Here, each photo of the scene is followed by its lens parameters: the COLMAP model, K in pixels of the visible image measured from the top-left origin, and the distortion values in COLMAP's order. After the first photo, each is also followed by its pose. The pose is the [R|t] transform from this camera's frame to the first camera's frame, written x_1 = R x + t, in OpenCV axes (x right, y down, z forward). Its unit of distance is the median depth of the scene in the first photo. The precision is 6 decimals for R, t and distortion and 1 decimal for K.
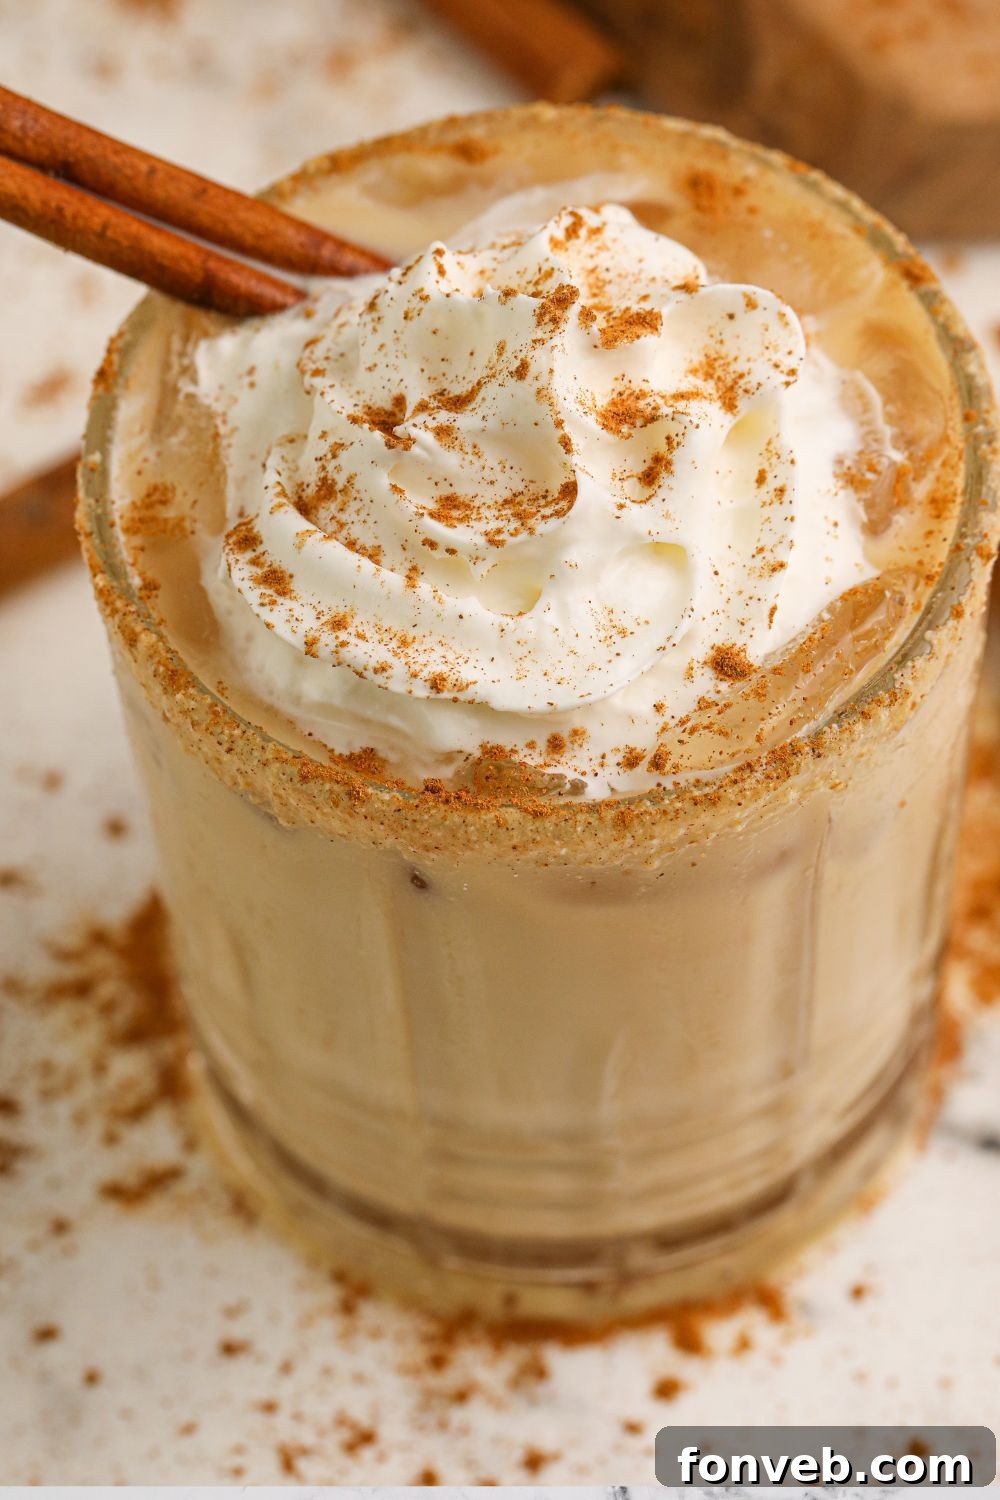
lens RADIAL K [[5464.9, 0, 498.1], [0, 5464.9, 826.2], [0, 0, 1]] dist [0.084383, 0.549607]
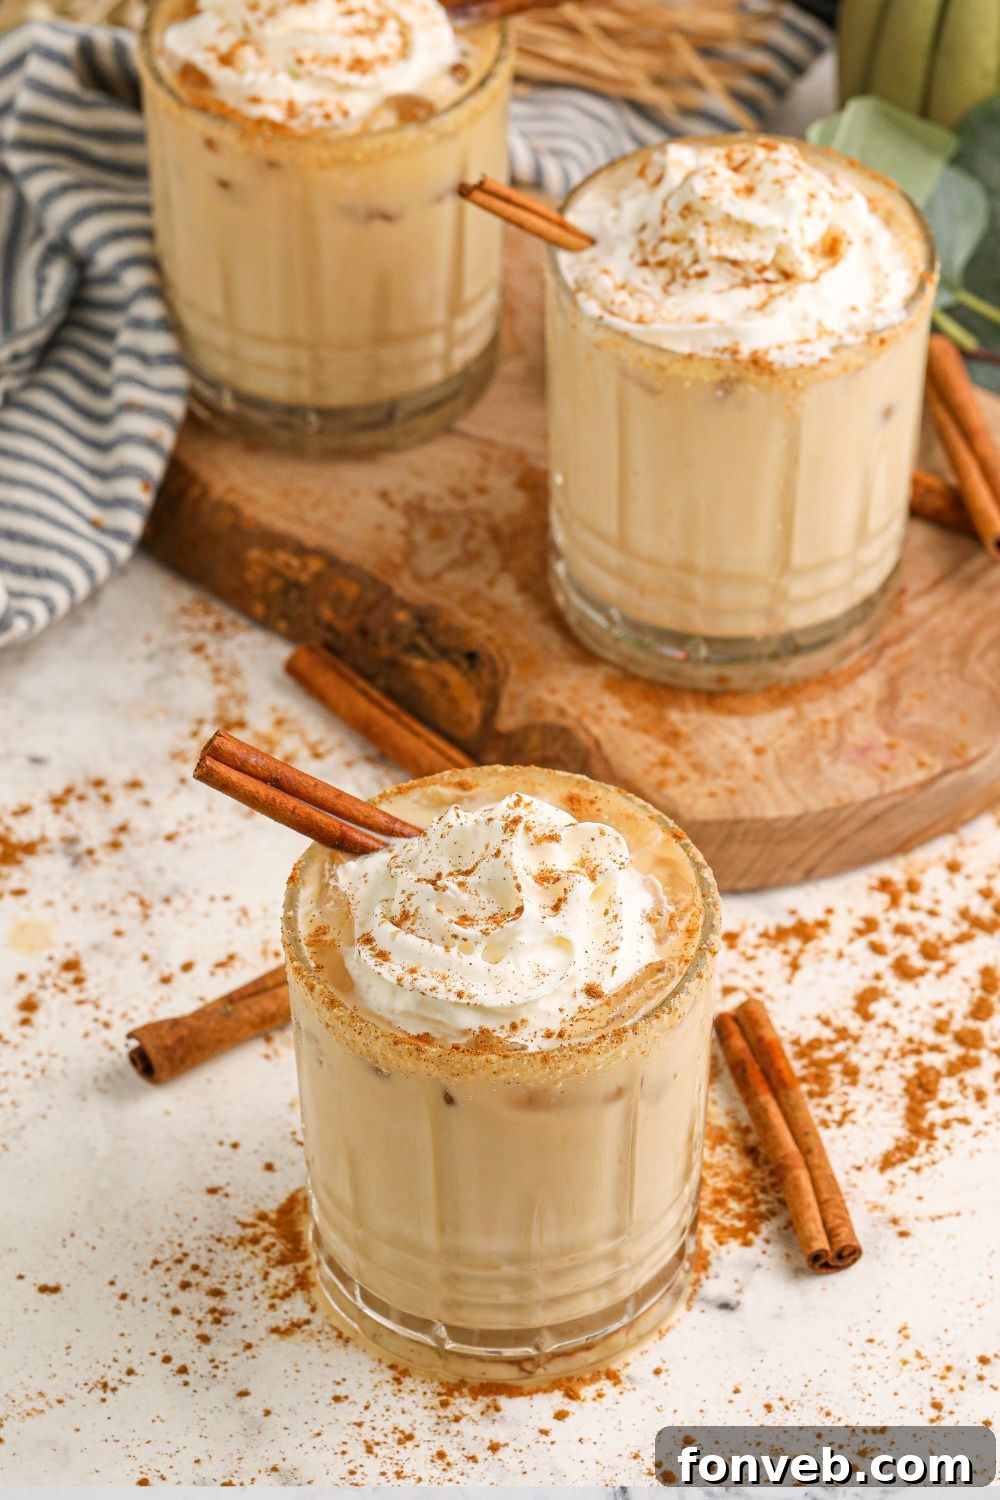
lens RADIAL K [[5464.9, 0, 498.1], [0, 5464.9, 826.2], [0, 0, 1]] dist [0.084383, 0.549607]
pose [[0.999302, 0.003683, 0.037176, -0.073729], [0.005045, 0.972708, -0.231980, 0.396503], [-0.037015, 0.232005, 0.972010, -1.077966]]
